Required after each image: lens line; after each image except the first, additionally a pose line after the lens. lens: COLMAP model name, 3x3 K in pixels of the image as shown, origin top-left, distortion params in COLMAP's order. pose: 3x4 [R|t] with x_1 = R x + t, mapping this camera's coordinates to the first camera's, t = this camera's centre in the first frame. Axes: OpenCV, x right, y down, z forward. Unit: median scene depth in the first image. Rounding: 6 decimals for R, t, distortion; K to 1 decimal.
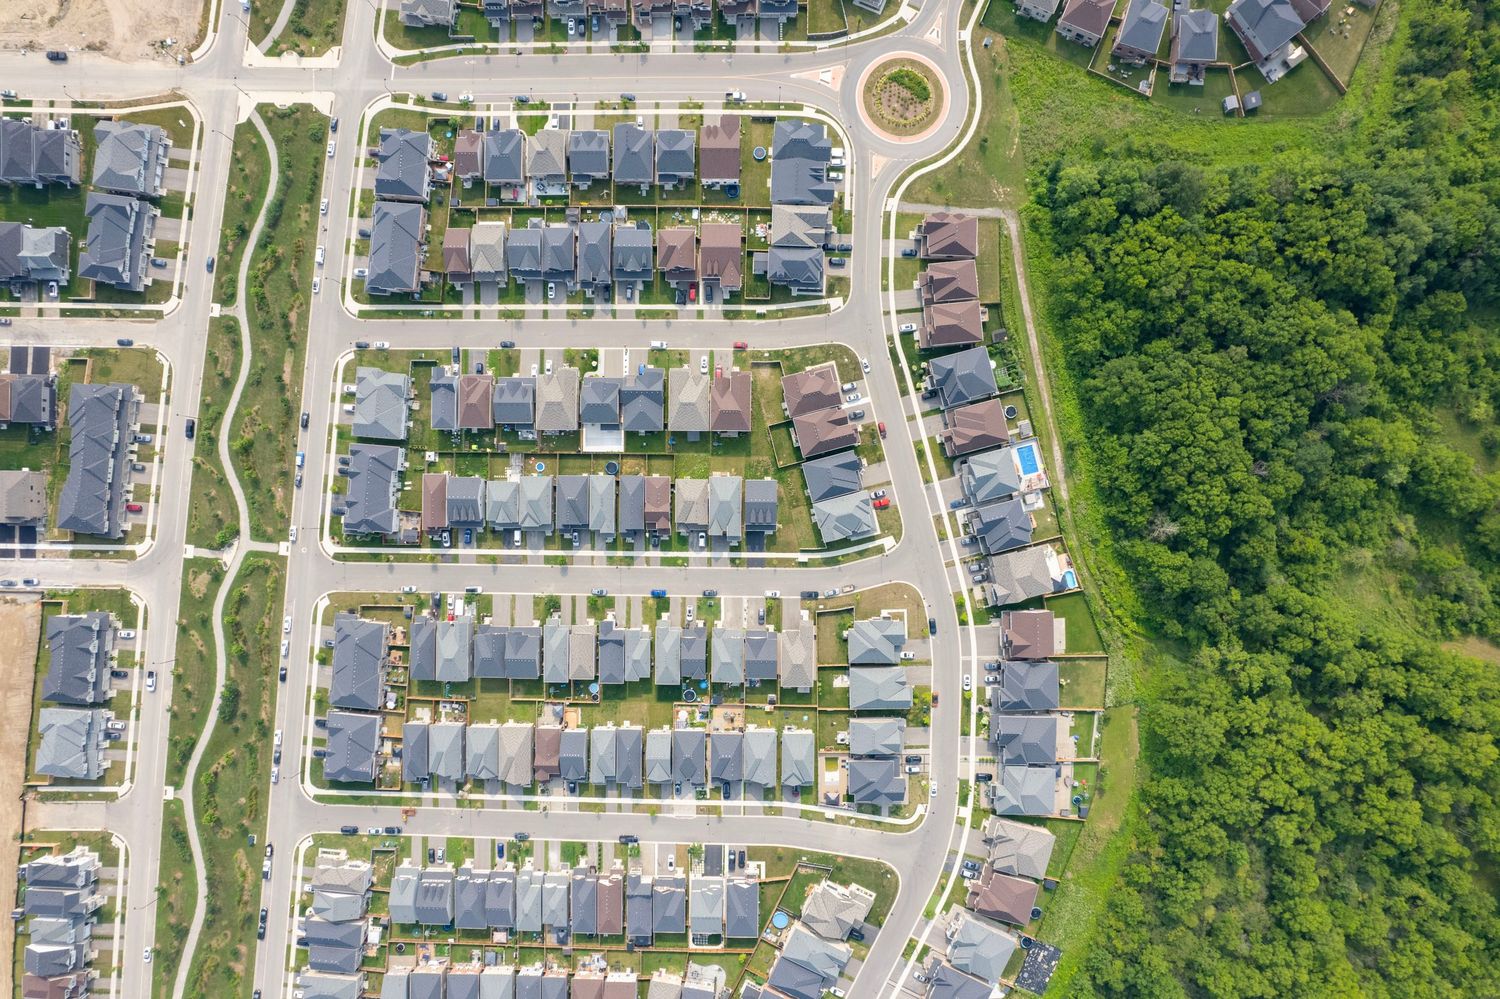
lens RADIAL K [[952.5, 0, 751.4], [0, 952.5, 498.6], [0, 0, 1]] dist [-0.052568, 0.030077]
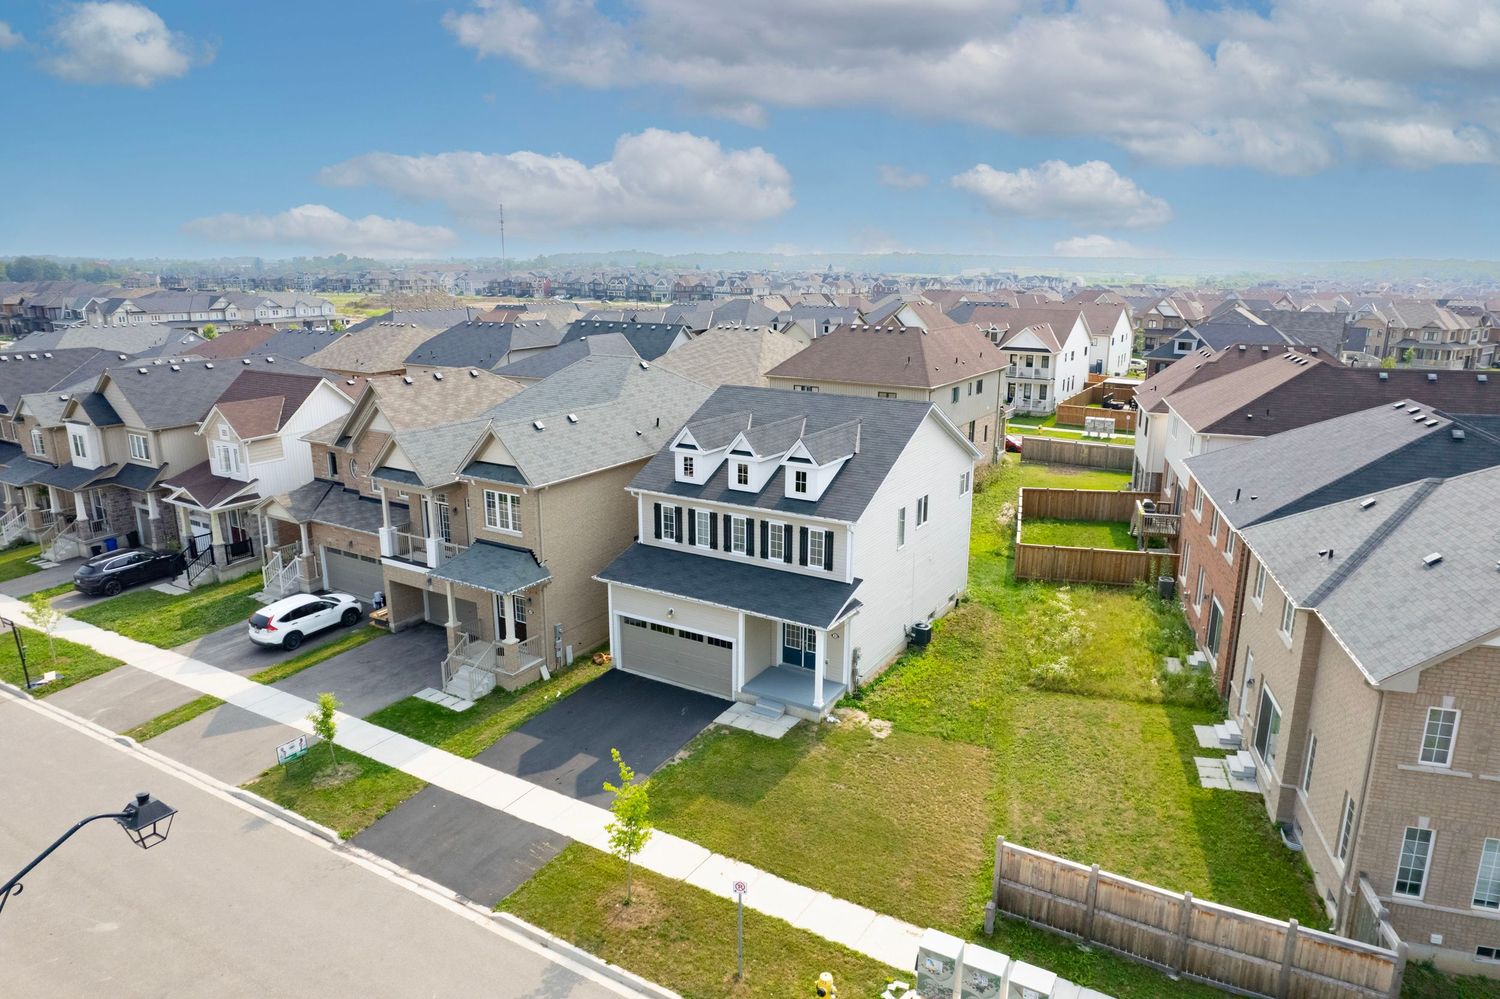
lens RADIAL K [[952.5, 0, 761.8], [0, 952.5, 499.9], [0, 0, 1]] dist [-0.052568, 0.030077]
pose [[0.863500, 0.139011, -0.484813, 0.067324], [-0.504306, 0.225459, -0.833573, 0.118765], [-0.006571, 0.964284, 0.264788, 0.945578]]
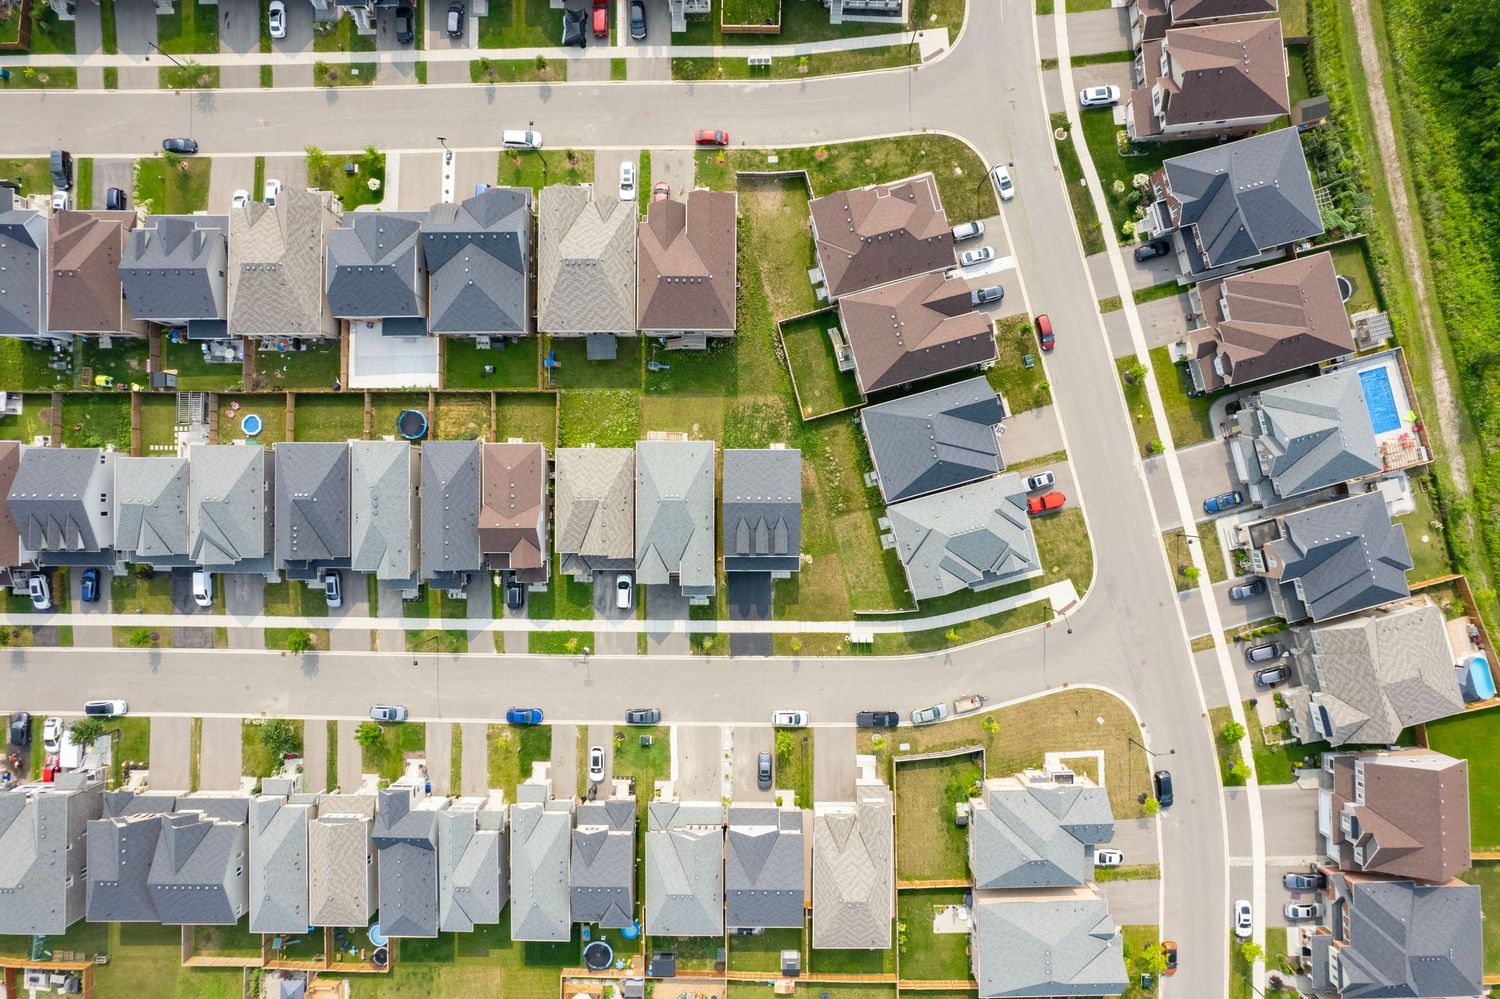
lens RADIAL K [[952.5, 0, 752.3], [0, 952.5, 497.6], [0, 0, 1]] dist [-0.052568, 0.030077]
pose [[0.999976, -0.006604, 0.002231, 0.004623], [0.006585, 0.999943, 0.008369, -0.002113], [-0.002286, -0.008354, 0.999962, 0.574709]]
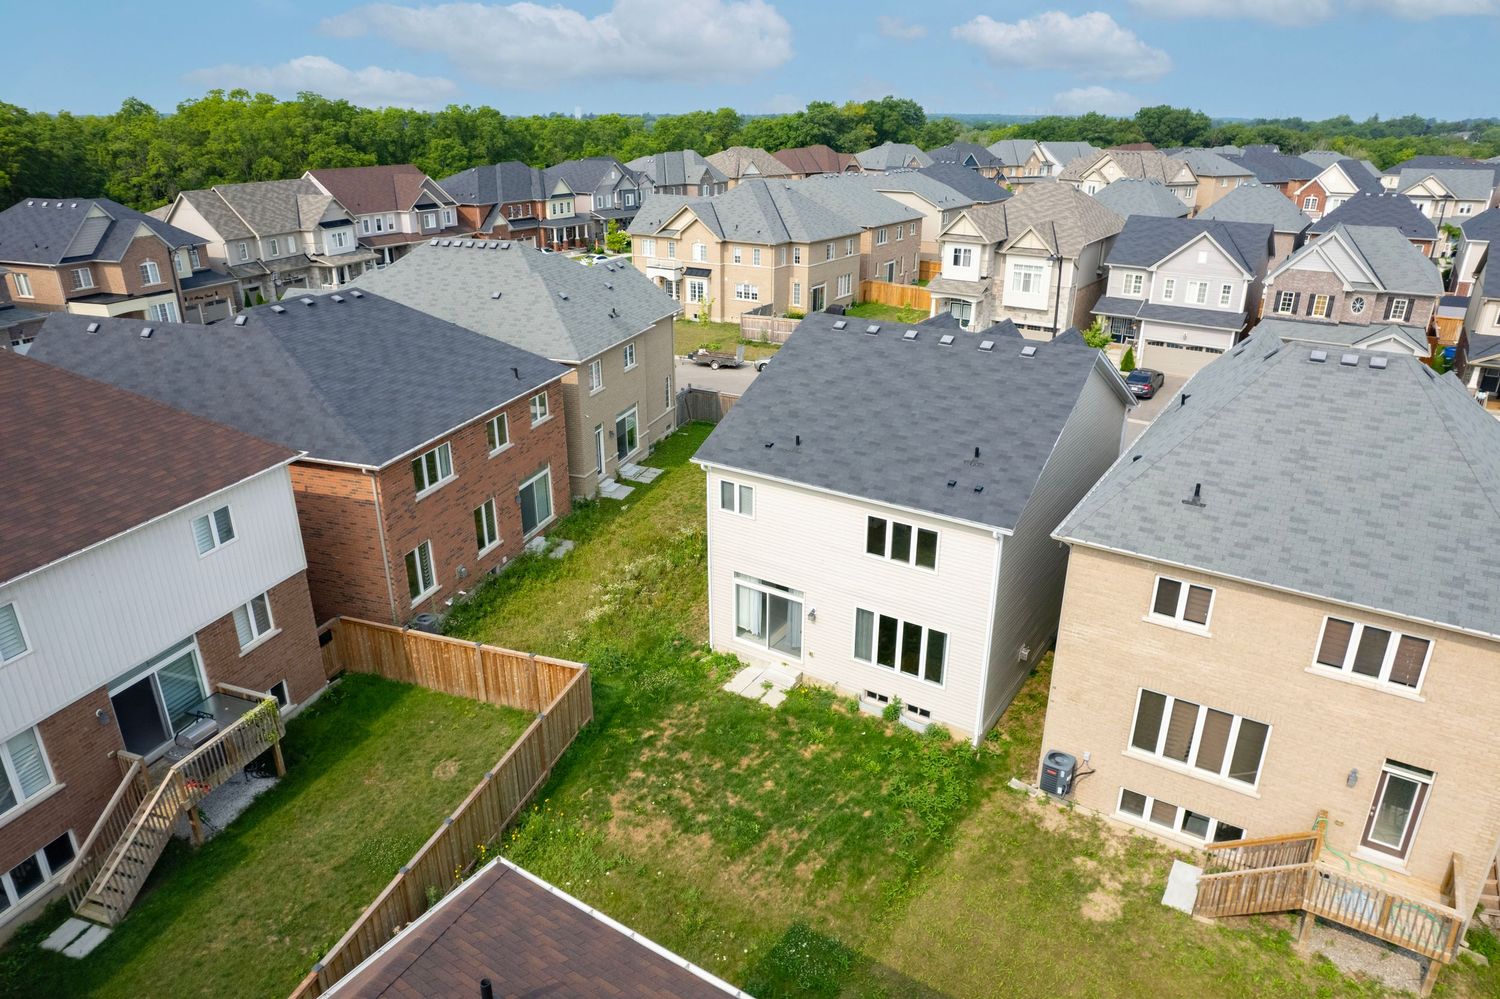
lens RADIAL K [[952.5, 0, 755.7], [0, 952.5, 499.7], [0, 0, 1]] dist [-0.052568, 0.030077]
pose [[-0.844612, -0.202467, 0.495619, -0.026088], [0.535157, -0.292623, 0.792451, -0.090478], [-0.015415, 0.934547, 0.355505, 0.946946]]
